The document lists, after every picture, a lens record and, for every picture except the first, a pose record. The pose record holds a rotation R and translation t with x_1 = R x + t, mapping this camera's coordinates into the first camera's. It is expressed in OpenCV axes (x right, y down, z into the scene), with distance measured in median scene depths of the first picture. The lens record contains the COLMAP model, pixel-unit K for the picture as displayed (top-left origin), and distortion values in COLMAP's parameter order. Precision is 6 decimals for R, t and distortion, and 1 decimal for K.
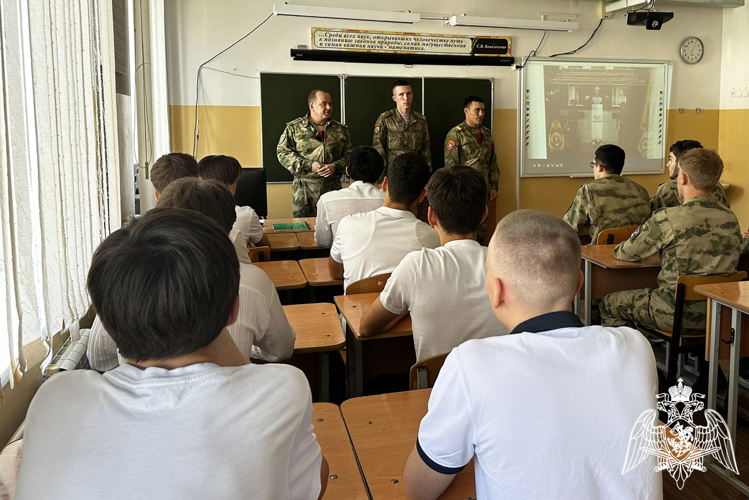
lens RADIAL K [[640.7, 0, 421.6], [0, 640.7, 201.6], [0, 0, 1]] dist [0.041417, 0.002922]
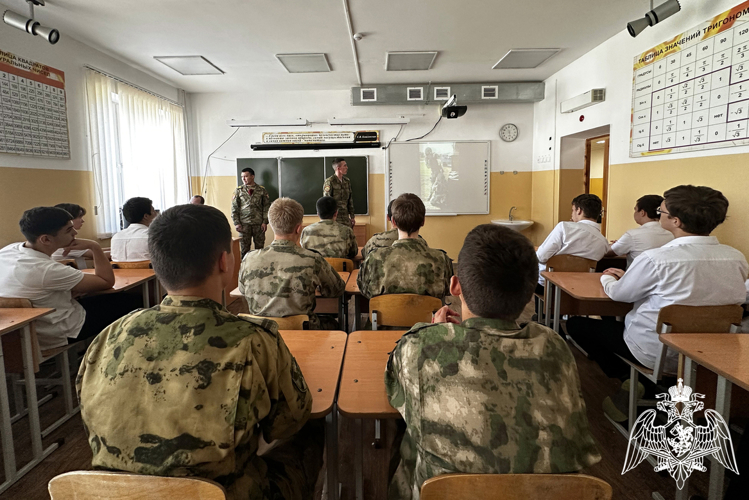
lens RADIAL K [[312.7, 0, 360.0], [0, 312.7, 209.8], [0, 0, 1]] dist [-0.030204, -0.000340]
pose [[0.949730, 0.010126, -0.312906, 0.361571], [-0.023013, 0.999031, -0.037520, -0.023820], [0.312223, 0.042835, 0.949043, 0.249735]]
